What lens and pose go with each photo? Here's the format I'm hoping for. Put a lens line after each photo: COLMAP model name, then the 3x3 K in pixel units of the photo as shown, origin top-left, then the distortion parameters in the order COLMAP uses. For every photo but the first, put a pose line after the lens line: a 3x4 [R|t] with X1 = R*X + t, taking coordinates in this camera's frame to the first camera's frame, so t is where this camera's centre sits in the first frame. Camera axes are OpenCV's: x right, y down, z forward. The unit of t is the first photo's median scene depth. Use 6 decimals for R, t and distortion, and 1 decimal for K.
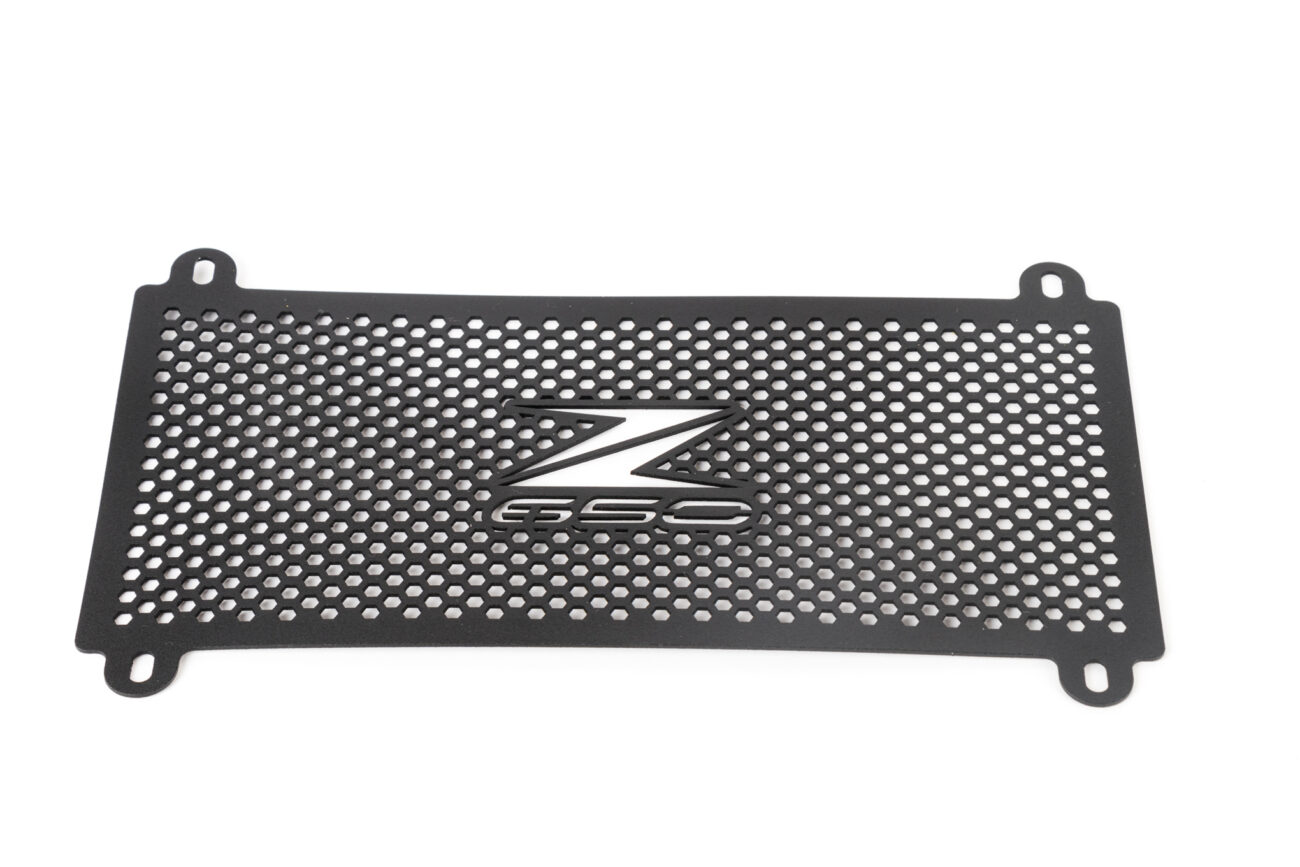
lens RADIAL K [[3096.8, 0, 650.0], [0, 3096.8, 433.5], [0, 0, 1]] dist [-0.032691, 0.073716]
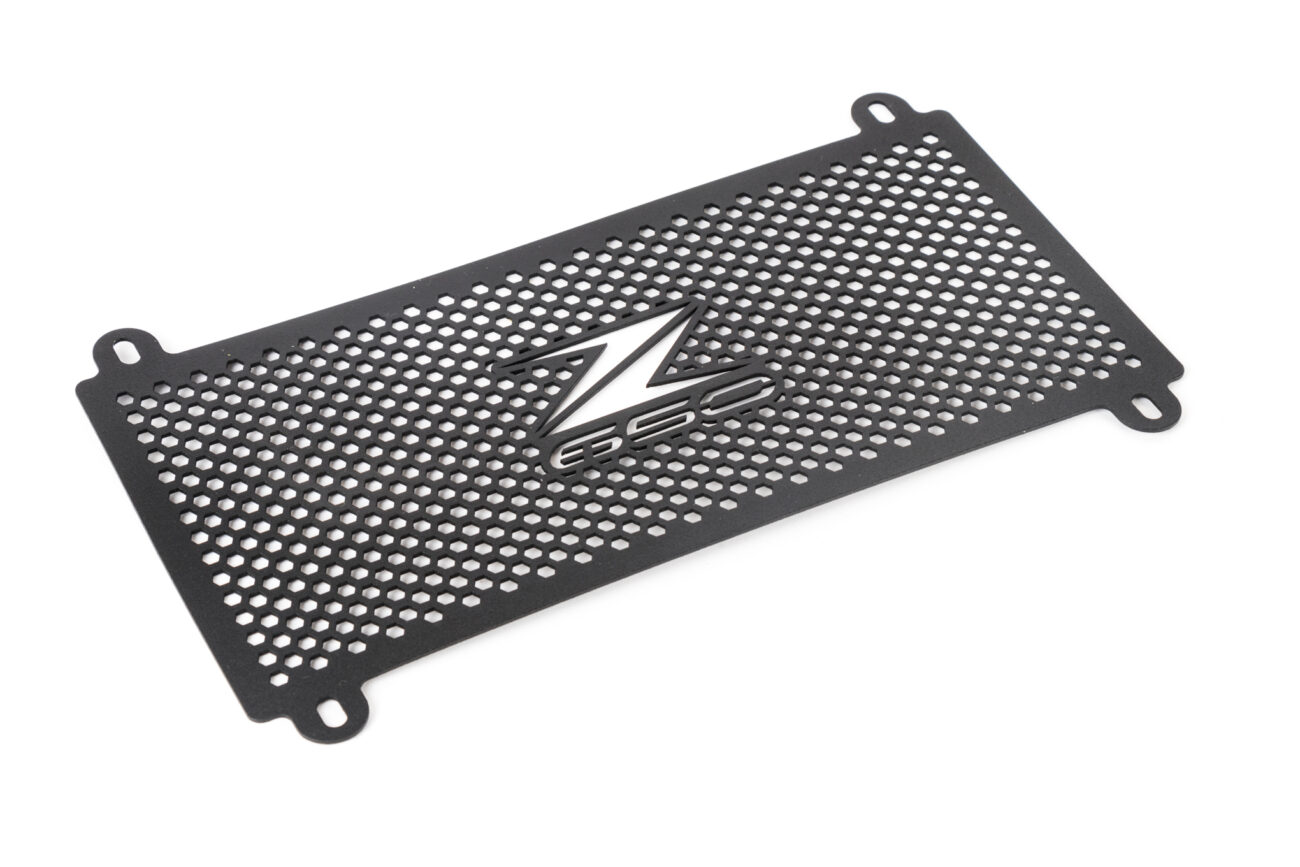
lens RADIAL K [[3096.8, 0, 650.0], [0, 3096.8, 433.5], [0, 0, 1]] dist [-0.032691, 0.073716]
pose [[0.882910, -0.323248, 0.340560, -0.354751], [0.334216, 0.942088, 0.027736, -0.000642], [-0.329803, 0.089332, 0.939814, 0.042569]]
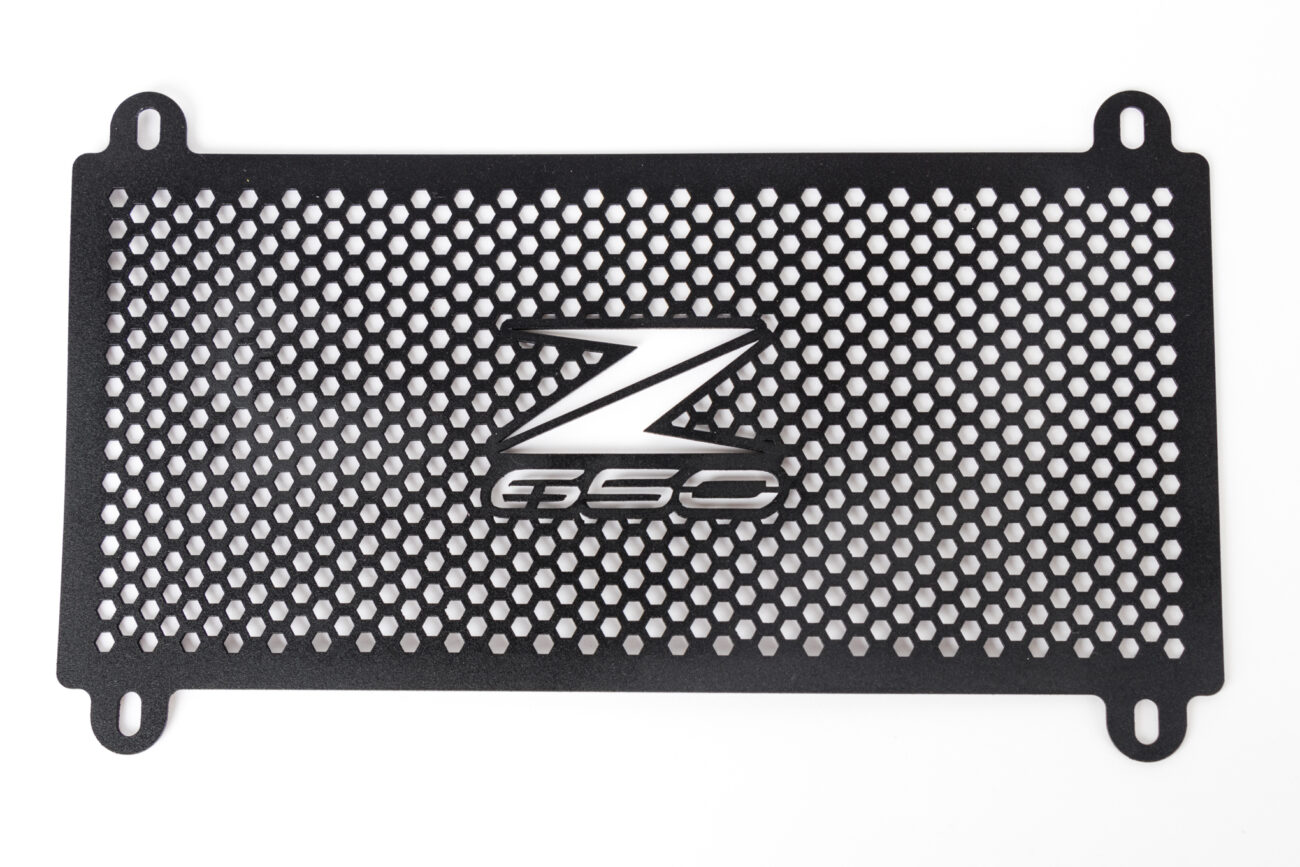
lens RADIAL K [[2202.4, 0, 641.7], [0, 2202.4, 346.9], [0, 0, 1]] dist [-0.031352, 0.003024]
pose [[0.998786, -0.009742, -0.048288, 0.024342], [0.035837, 0.816262, 0.576570, -0.372763], [0.033799, -0.577600, 0.815620, 0.489297]]
